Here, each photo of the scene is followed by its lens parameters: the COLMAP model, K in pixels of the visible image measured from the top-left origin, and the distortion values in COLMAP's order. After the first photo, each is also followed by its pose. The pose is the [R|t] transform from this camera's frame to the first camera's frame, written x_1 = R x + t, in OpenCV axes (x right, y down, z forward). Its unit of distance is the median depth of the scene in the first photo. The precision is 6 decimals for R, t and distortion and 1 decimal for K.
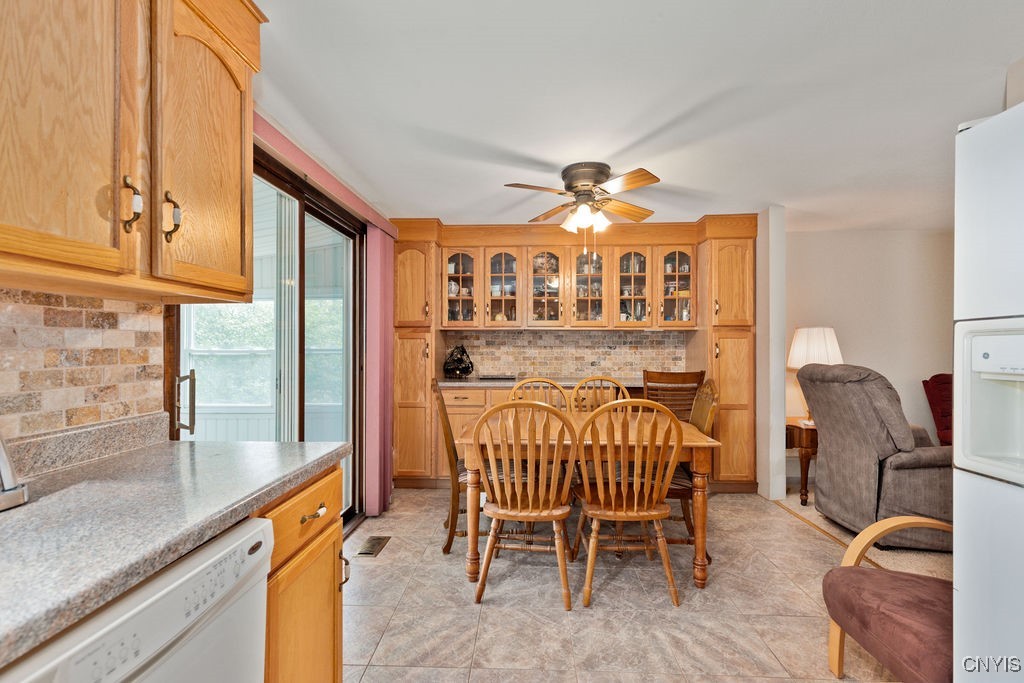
lens RADIAL K [[463.6, 0, 508.1], [0, 463.6, 343.9], [0, 0, 1]] dist [0.014979, -0.000308]
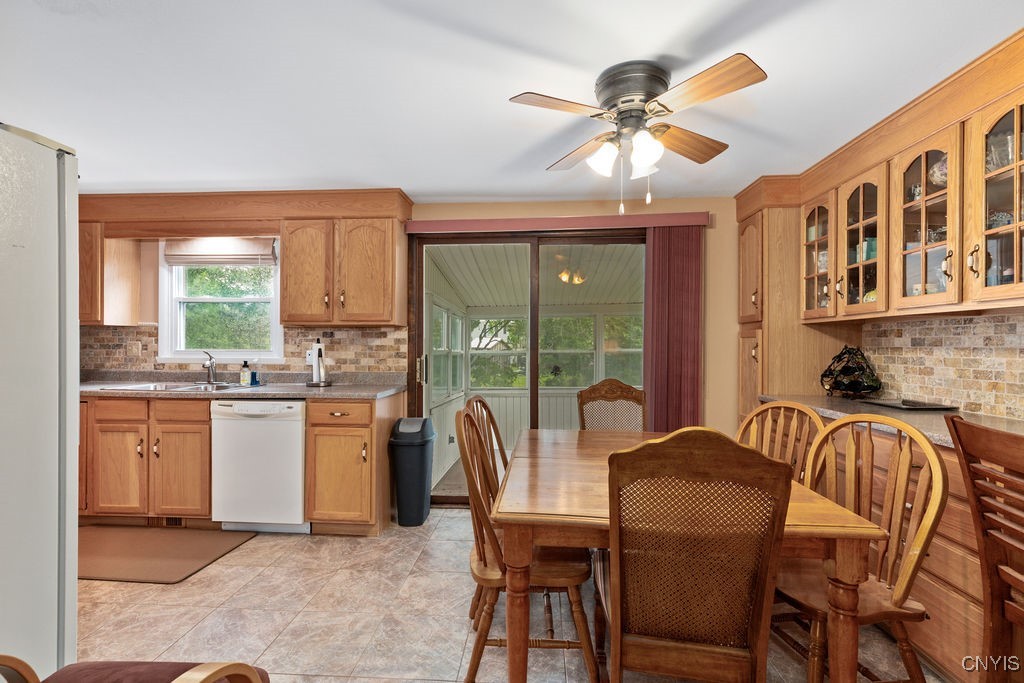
lens RADIAL K [[463.6, 0, 506.0], [0, 463.6, 341.6], [0, 0, 1]] dist [0.014979, -0.000308]
pose [[-0.032641, -0.005641, -0.999451, 1.636360], [-0.000817, 0.999984, -0.005617, 0.003556], [0.999467, 0.000633, -0.032645, 1.643274]]
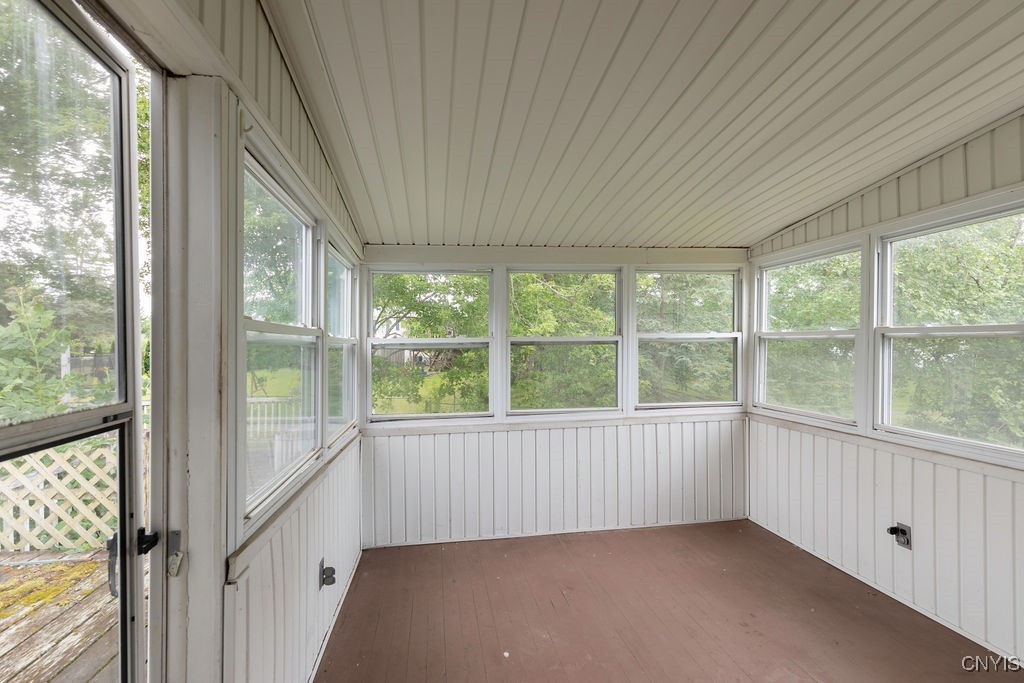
lens RADIAL K [[463.6, 0, 510.8], [0, 463.6, 344.8], [0, 0, 1]] dist [0.014979, -0.000308]
pose [[0.223986, 0.001321, -0.974591, -0.655658], [0.005782, 0.999980, 0.002684, 0.087651], [0.974575, -0.006236, 0.223974, 1.295507]]
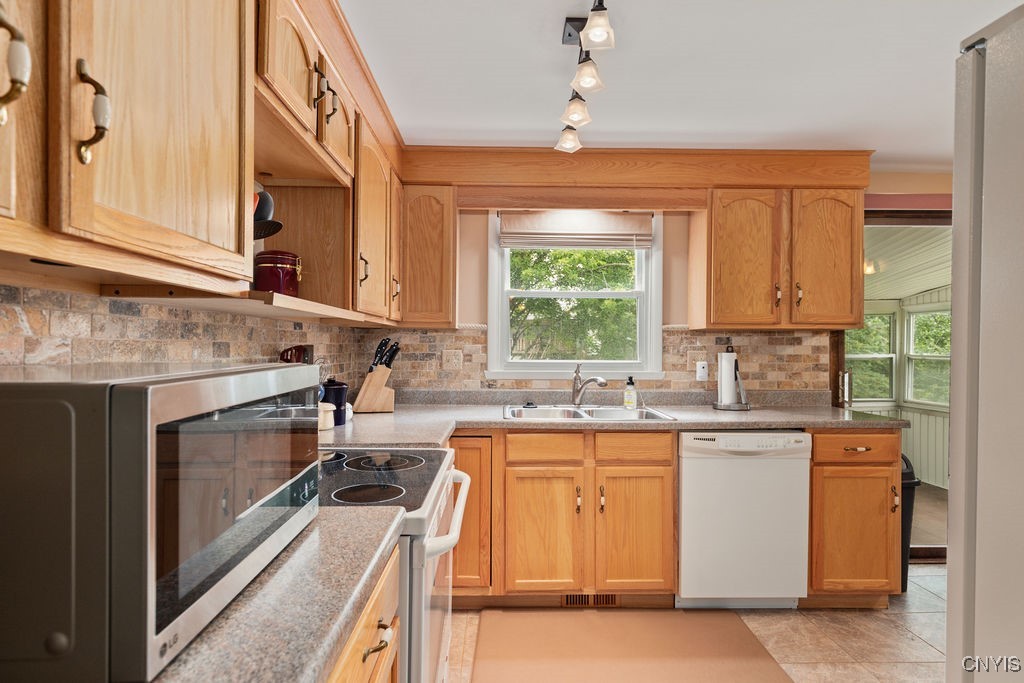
lens RADIAL K [[526.1, 0, 511.2], [0, 526.1, 343.9], [0, 0, 1]] dist [0.003317, -0.000279]
pose [[0.074020, -0.005046, -0.997244, 1.262413], [-0.000001, 0.999987, -0.005060, -0.023600], [0.997257, 0.000376, 0.074019, -0.397032]]
